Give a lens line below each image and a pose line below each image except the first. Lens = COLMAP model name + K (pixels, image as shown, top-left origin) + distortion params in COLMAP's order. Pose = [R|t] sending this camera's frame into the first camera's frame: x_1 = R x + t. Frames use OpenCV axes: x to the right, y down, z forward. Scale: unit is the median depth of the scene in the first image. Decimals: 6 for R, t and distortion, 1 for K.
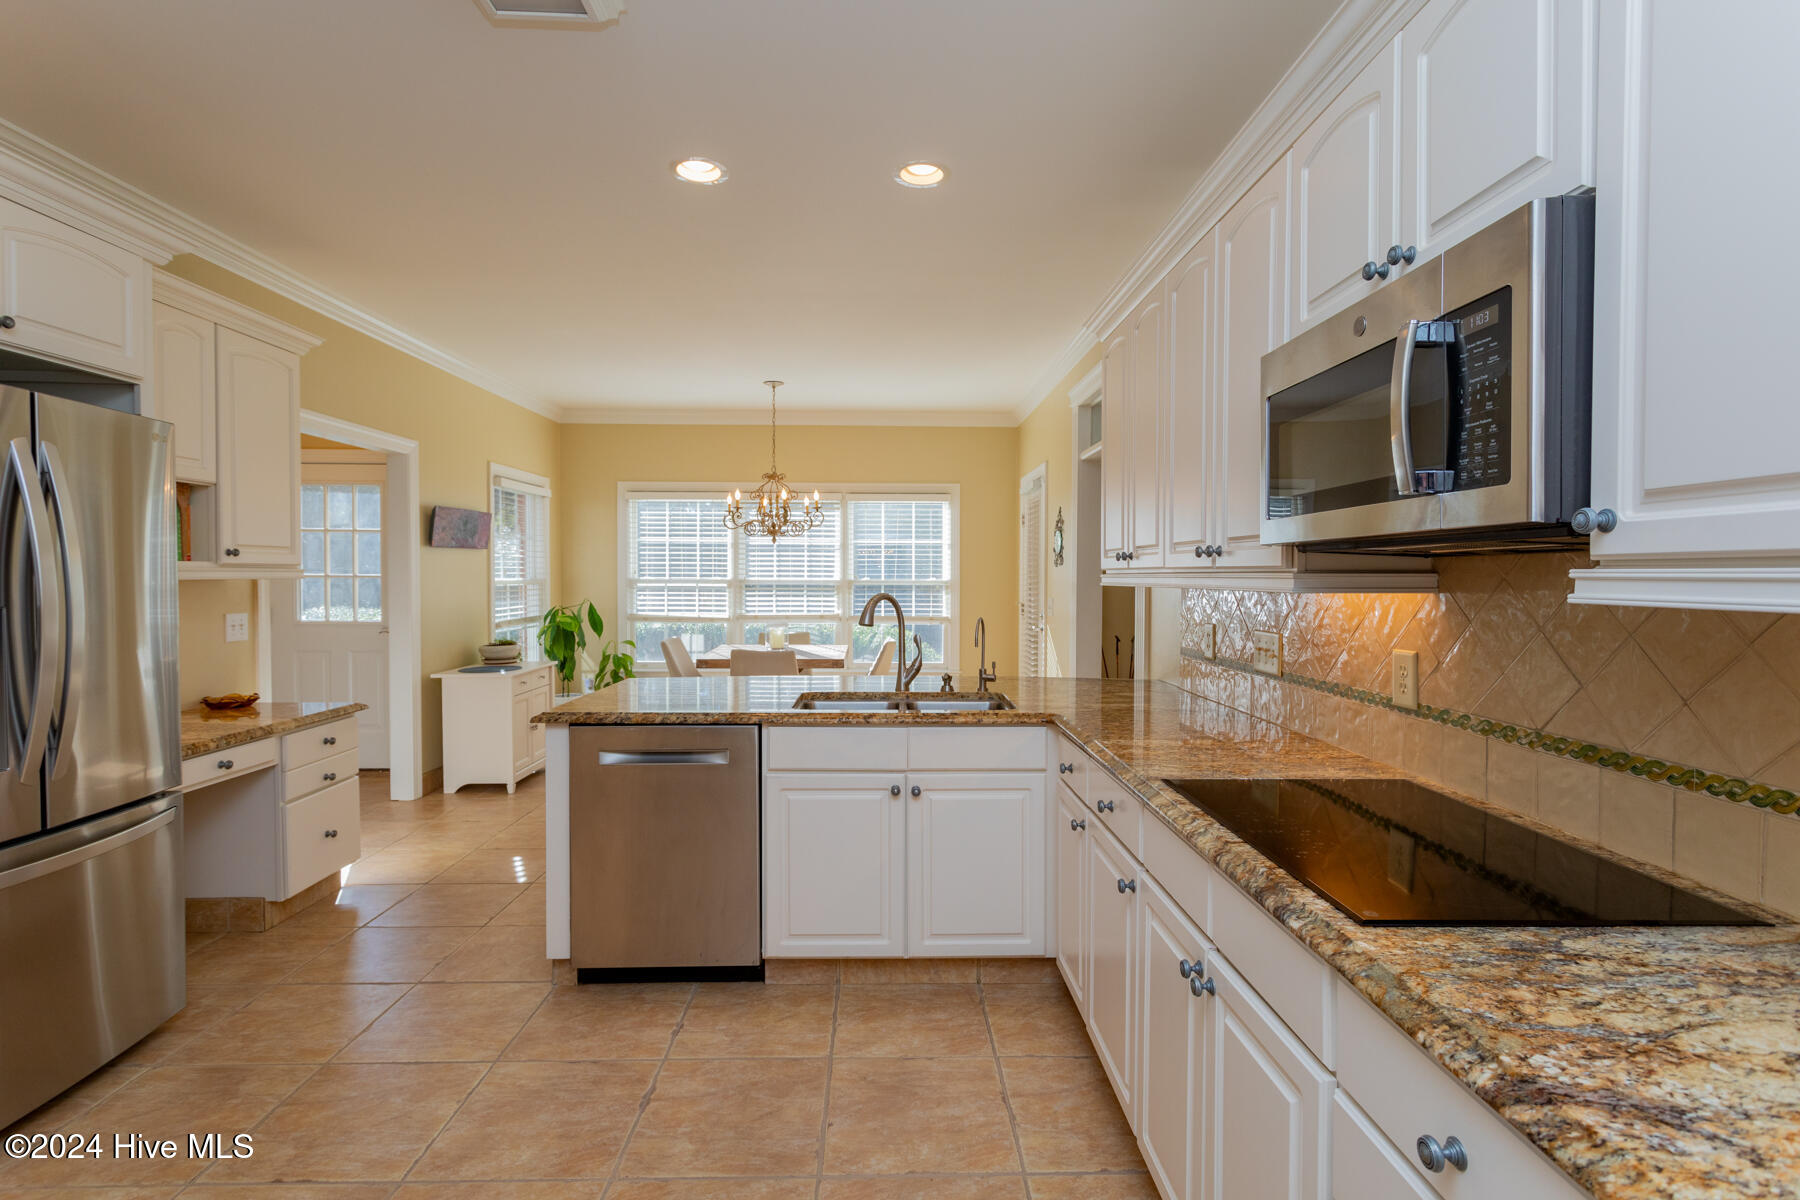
lens RADIAL K [[837.4, 0, 898.2], [0, 837.4, 591.4], [0, 0, 1]] dist [-0.002336, -0.000582]
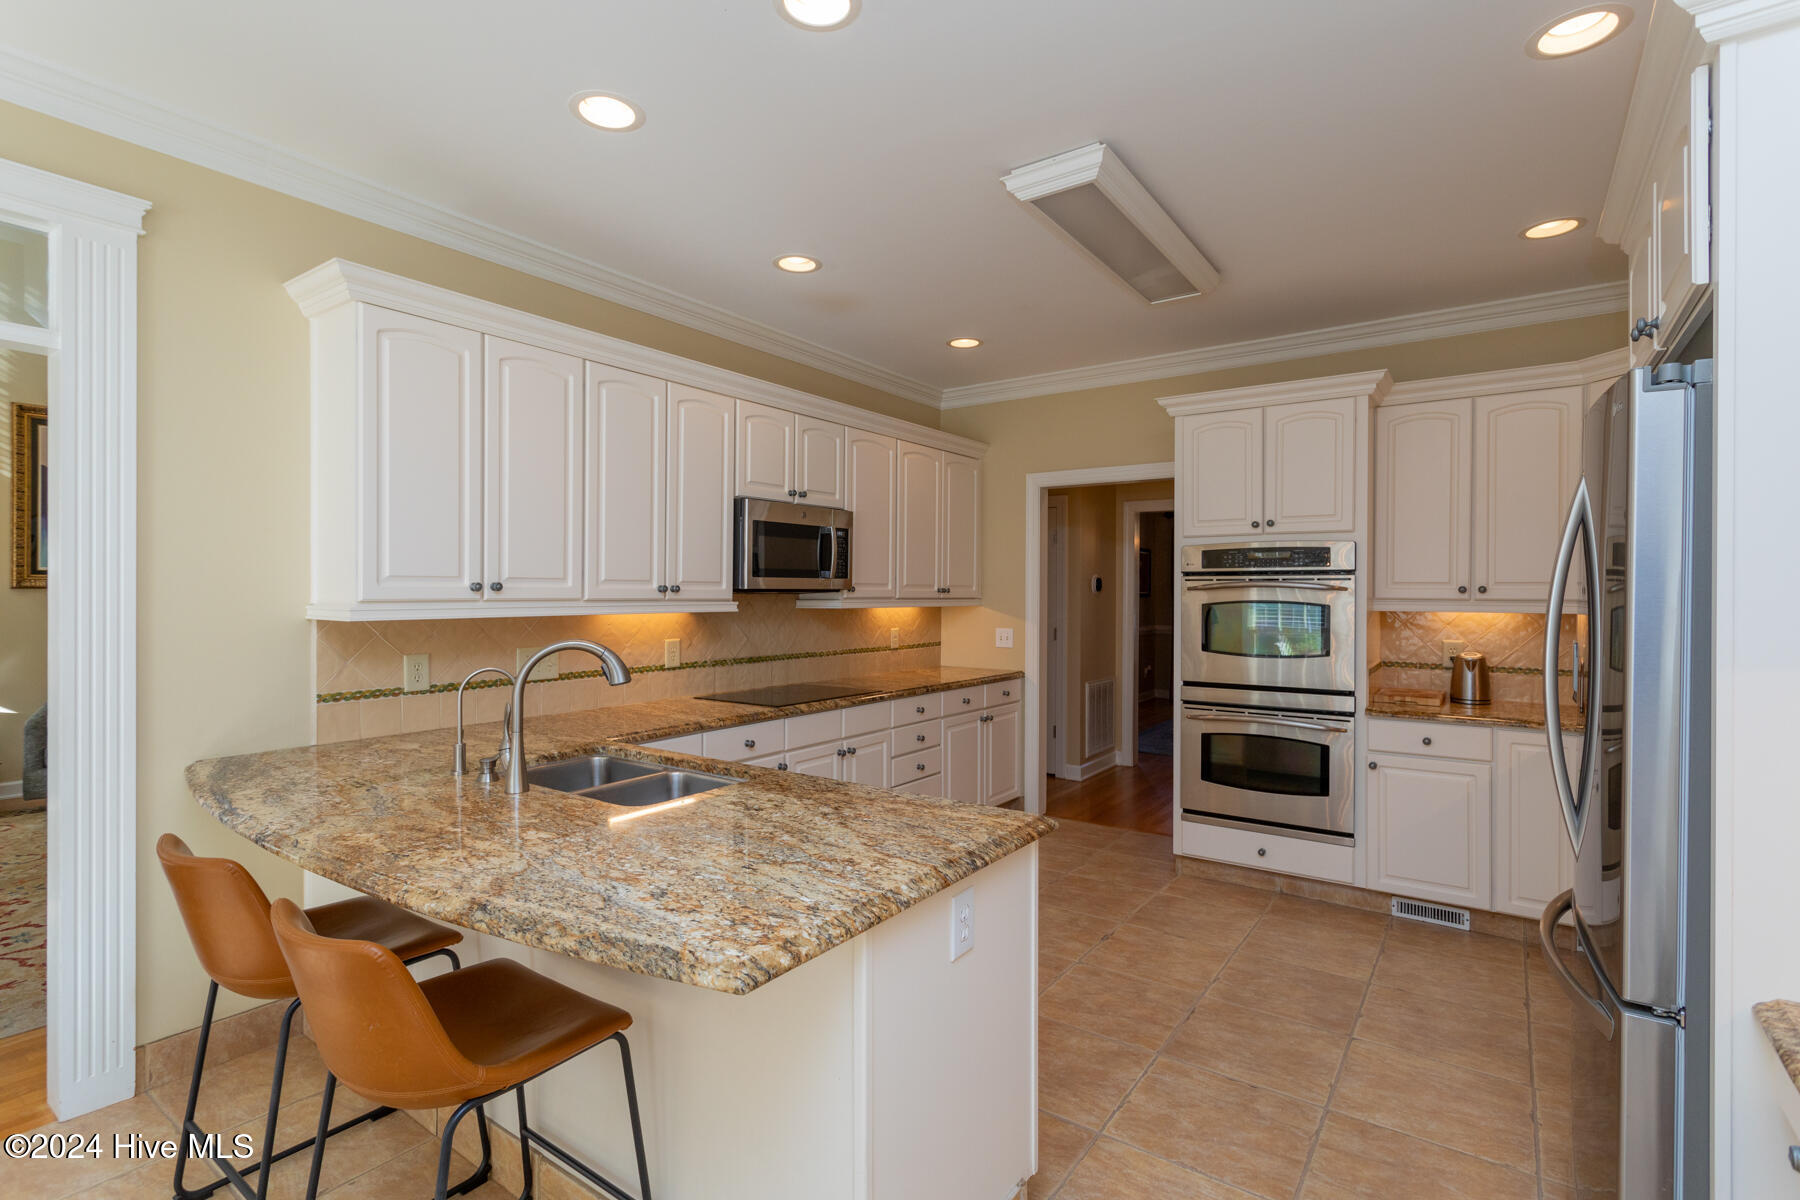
lens RADIAL K [[837.4, 0, 896.5], [0, 837.4, 597.9], [0, 0, 1]] dist [-0.002336, -0.000582]
pose [[-0.802484, -0.003978, 0.596661, -1.074402], [0.009056, 0.999781, 0.018845, -0.065912], [-0.596606, 0.020526, -0.802272, 2.355272]]
